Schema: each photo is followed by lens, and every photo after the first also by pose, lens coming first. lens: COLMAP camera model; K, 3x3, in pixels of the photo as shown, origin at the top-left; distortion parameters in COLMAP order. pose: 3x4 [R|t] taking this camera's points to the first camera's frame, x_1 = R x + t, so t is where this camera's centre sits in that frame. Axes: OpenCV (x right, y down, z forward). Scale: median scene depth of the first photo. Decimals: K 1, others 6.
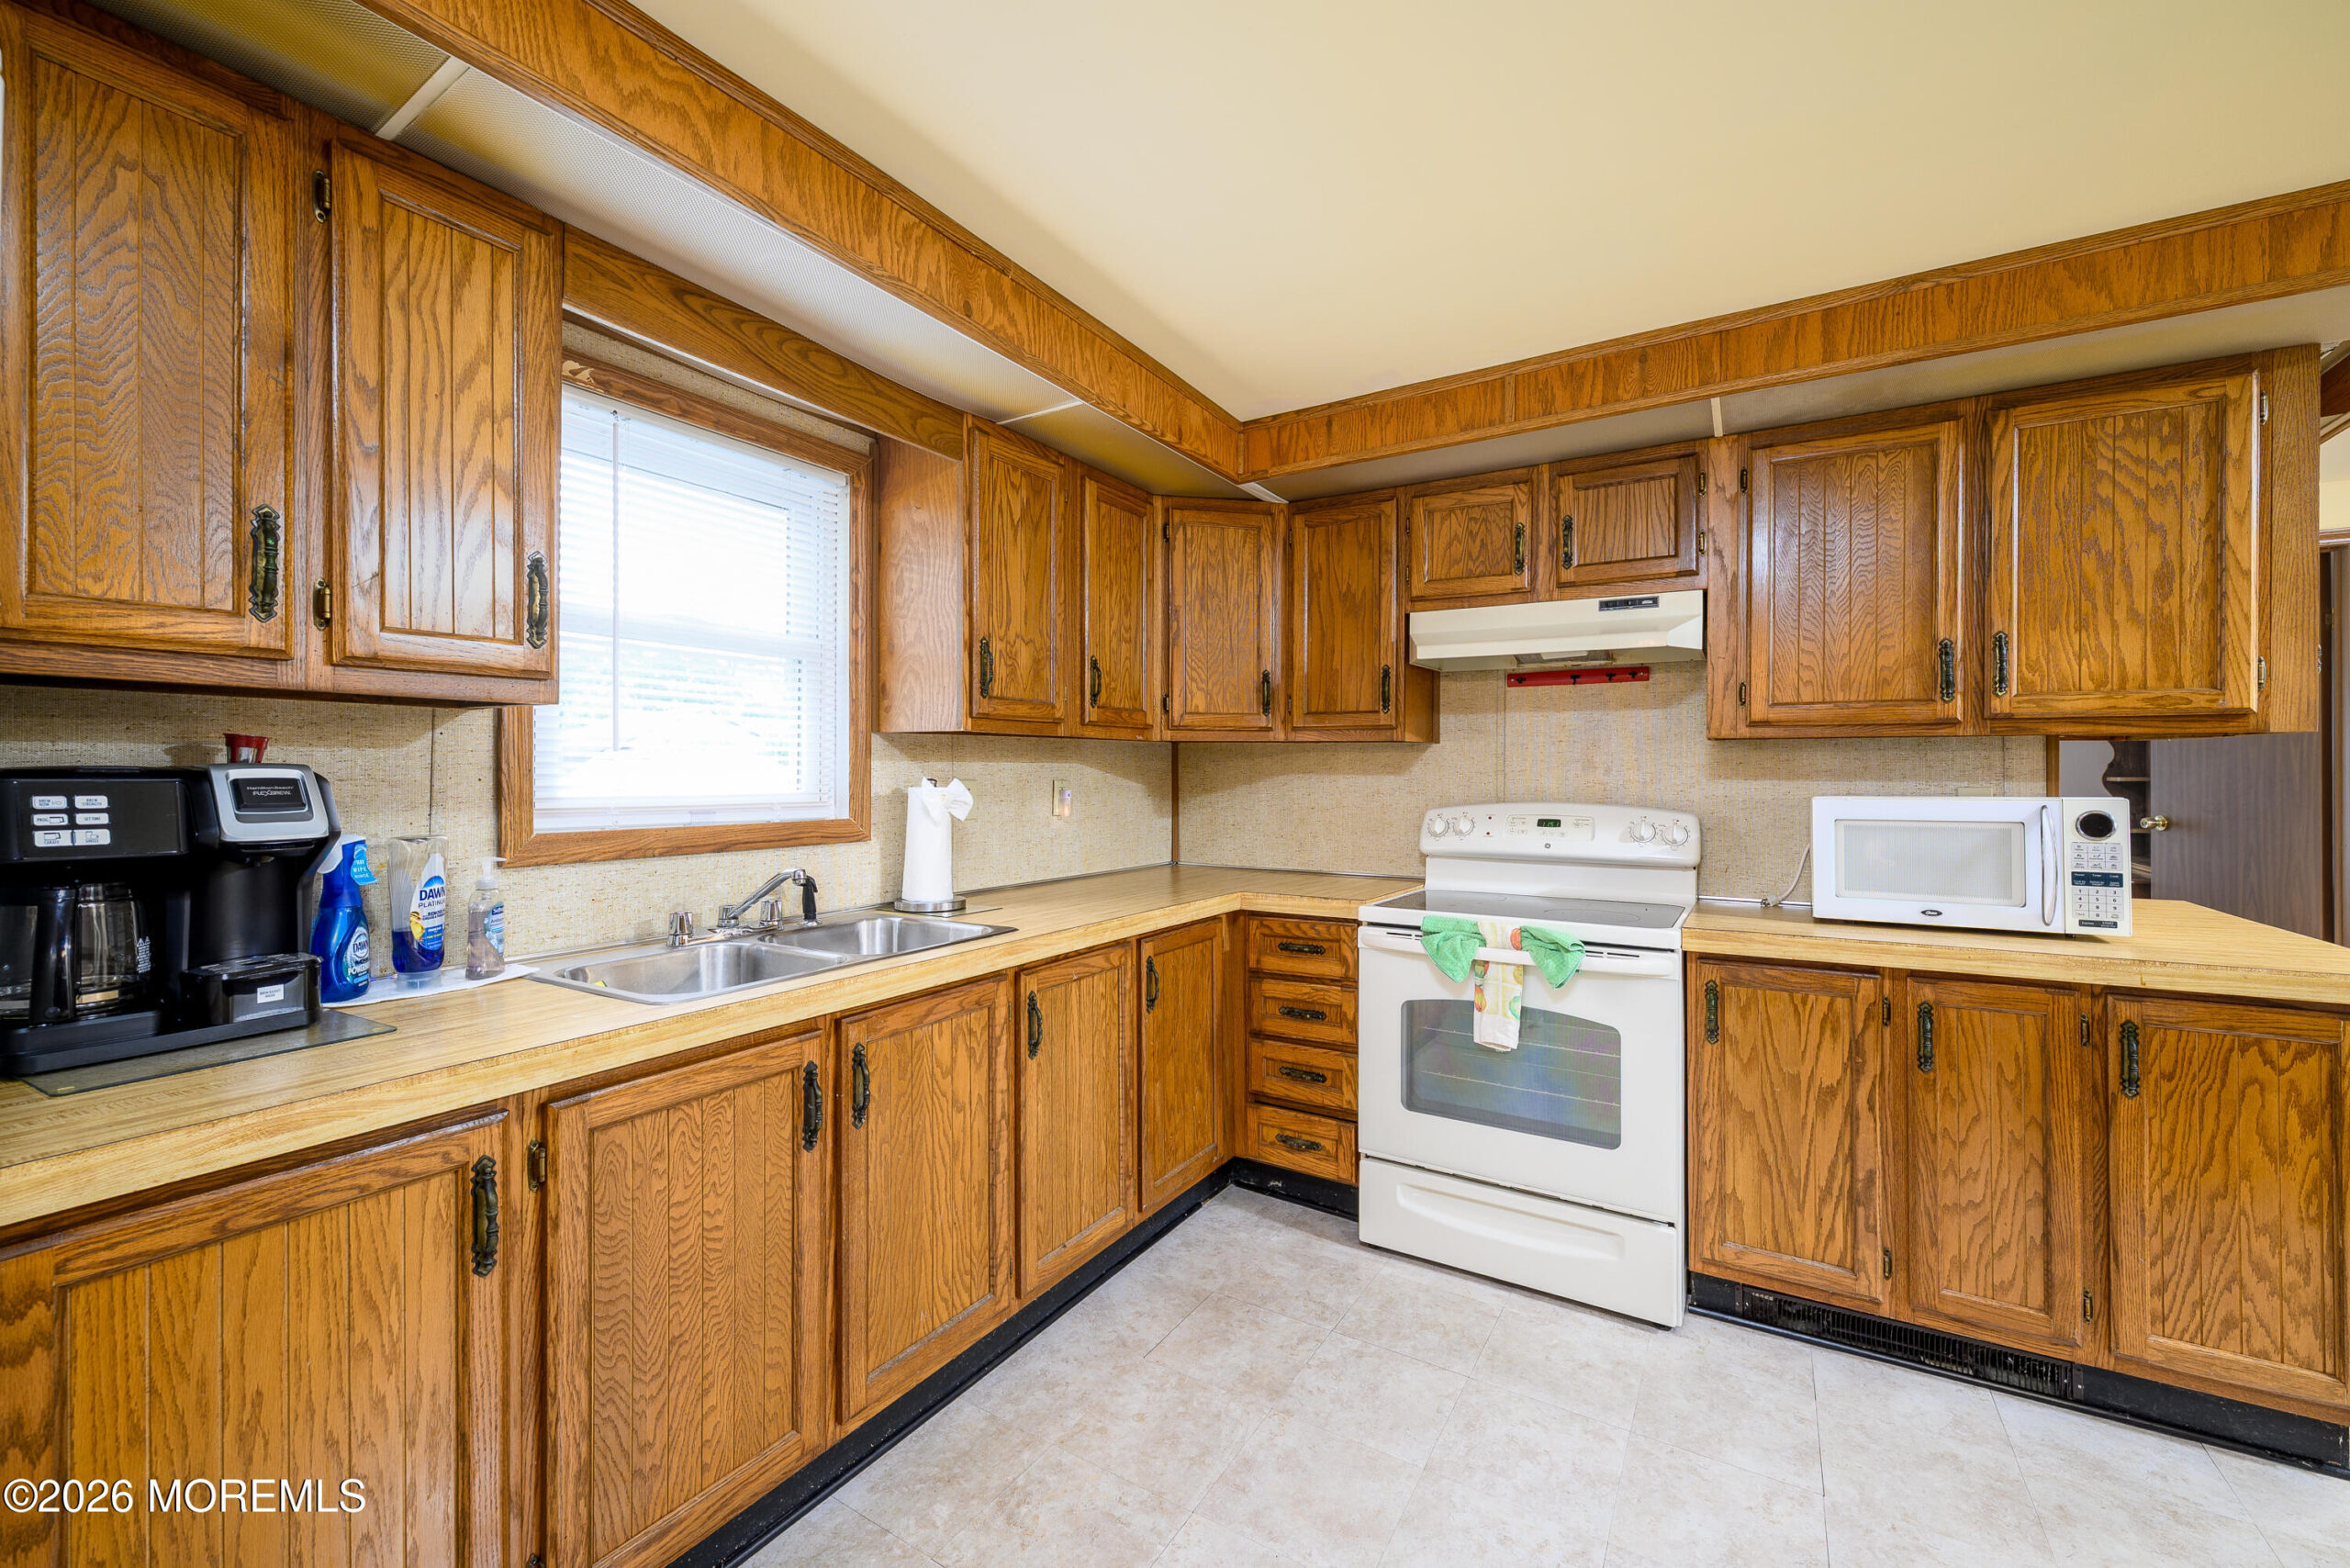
lens RADIAL K [[948.3, 0, 1175.5], [0, 948.3, 776.4], [0, 0, 1]] dist [-0.000969, -0.000021]
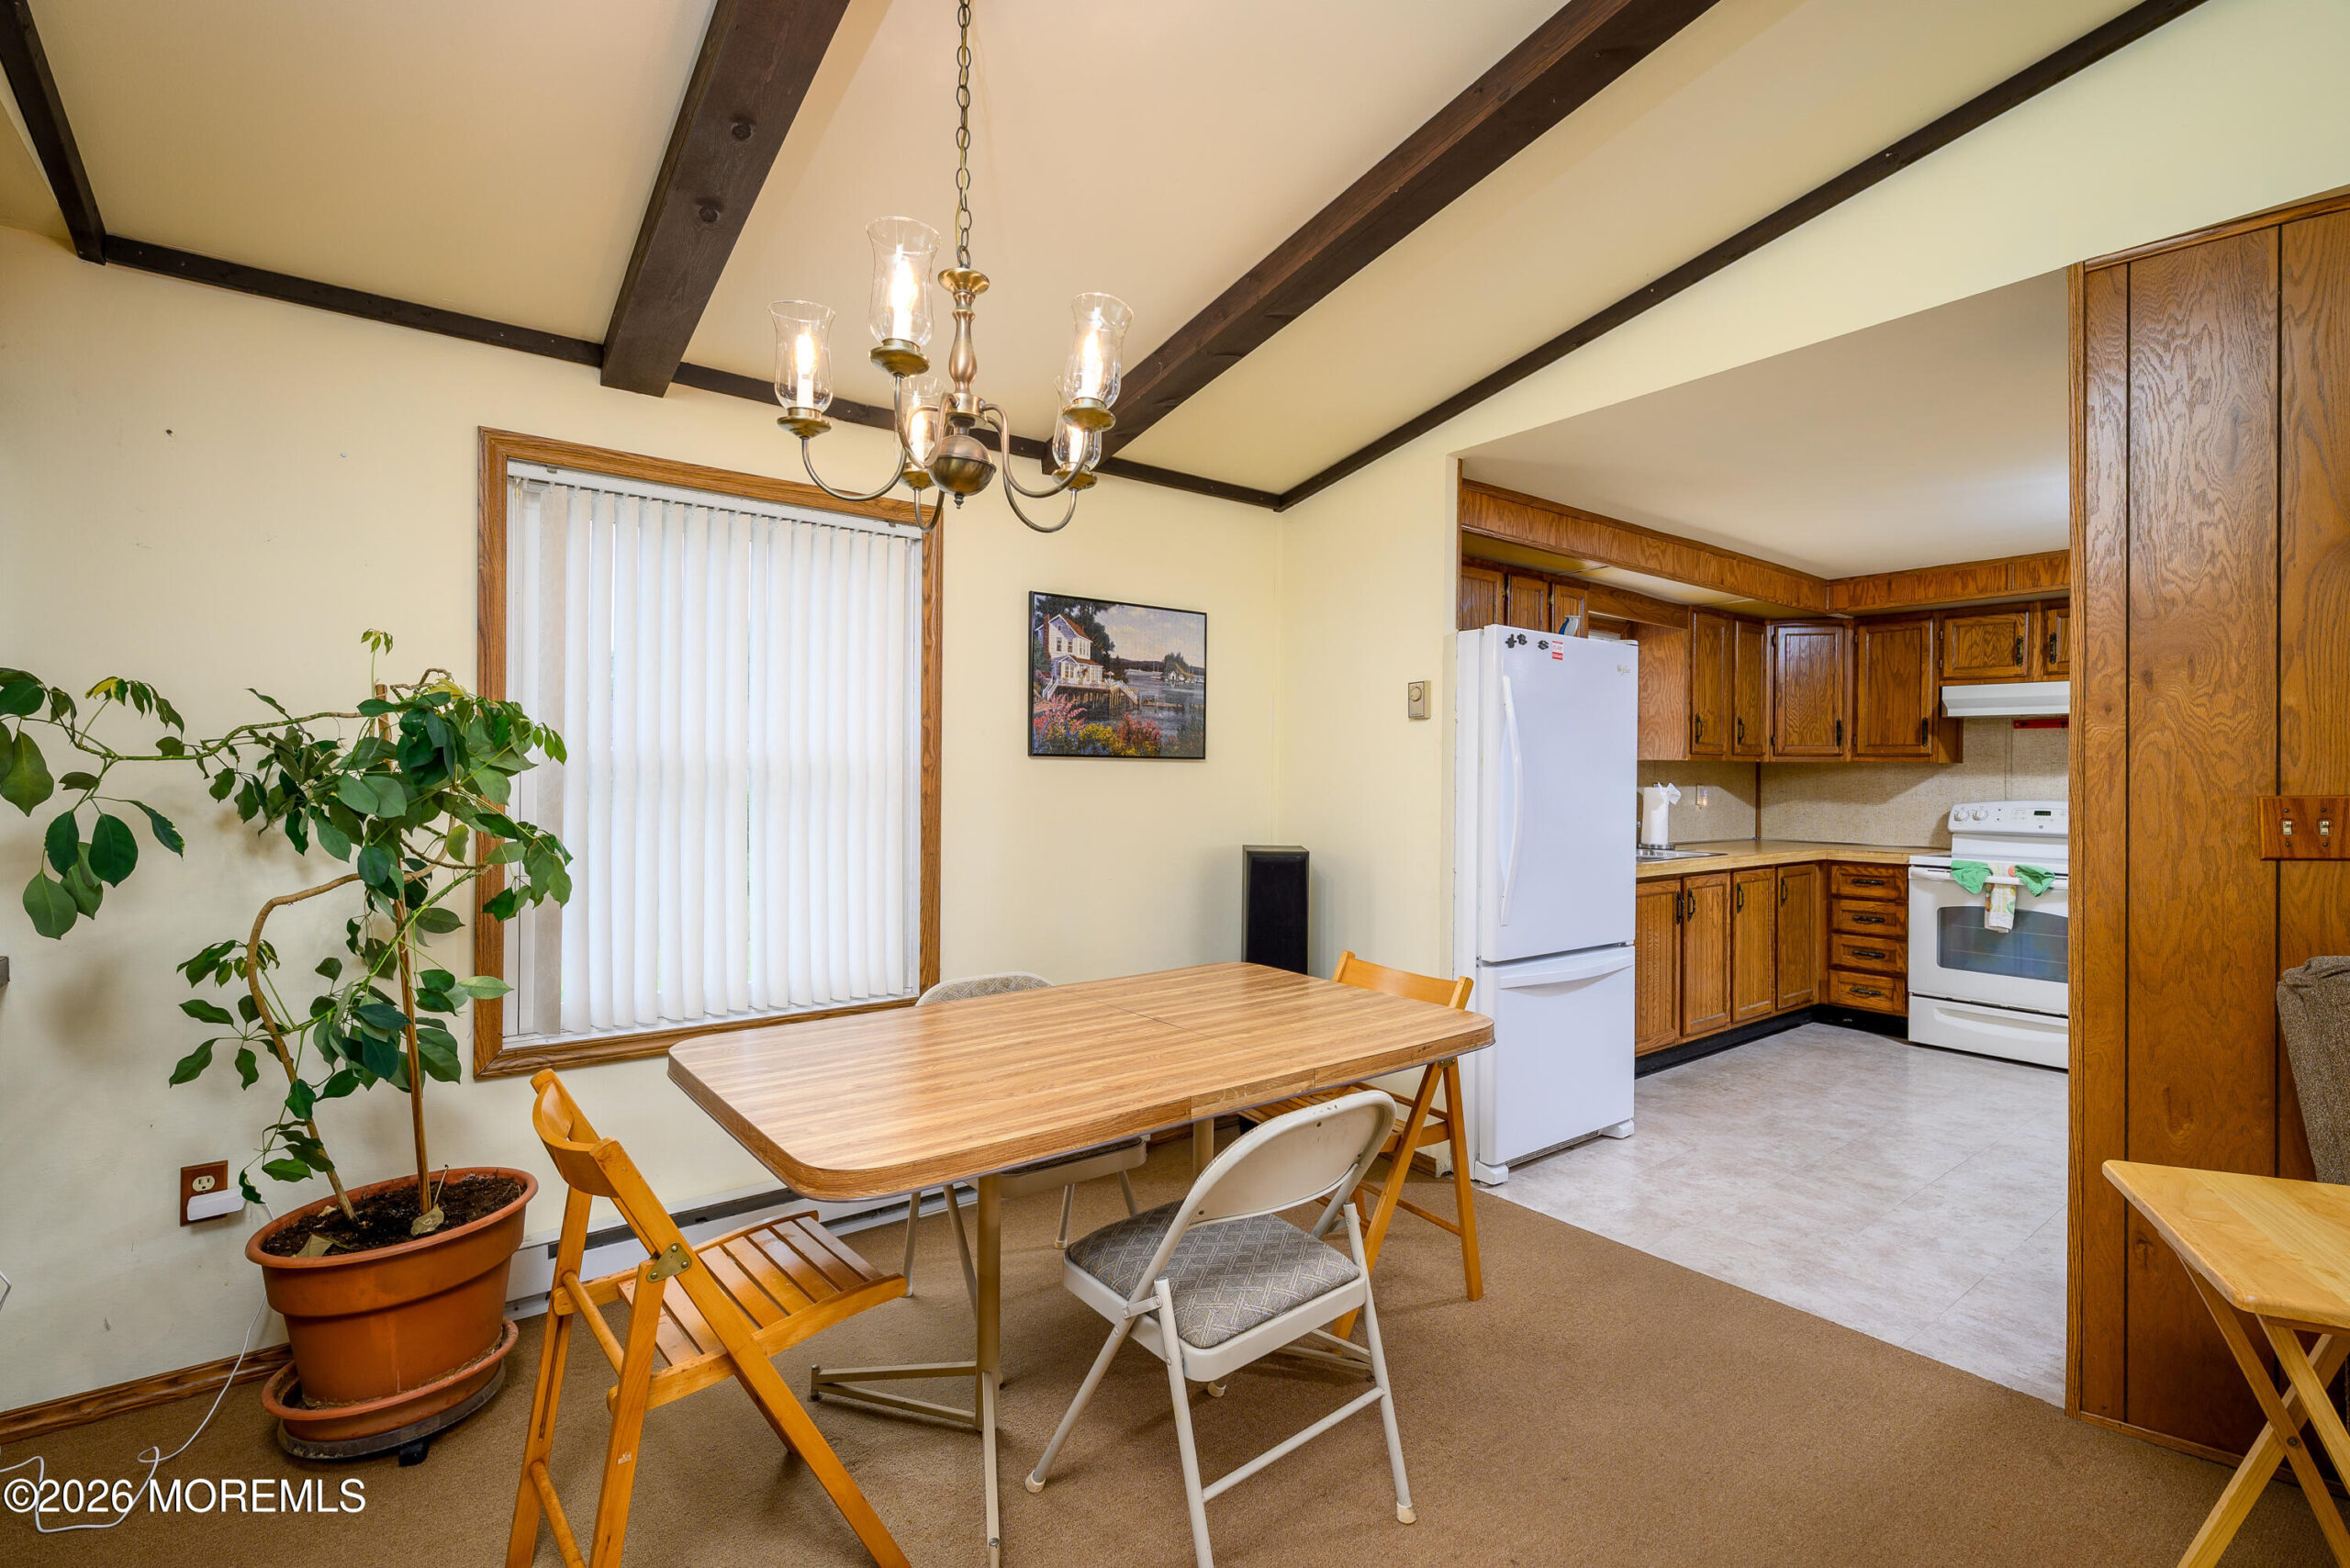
lens RADIAL K [[1061.2, 0, 1183.3], [0, 1061.2, 768.7], [0, 0, 1]] dist [0.001398, 0.000015]
pose [[0.935492, 0.005468, -0.353307, -0.363707], [-0.007330, 0.999965, -0.003931, -0.009879], [0.353273, 0.006267, 0.935499, -1.300154]]
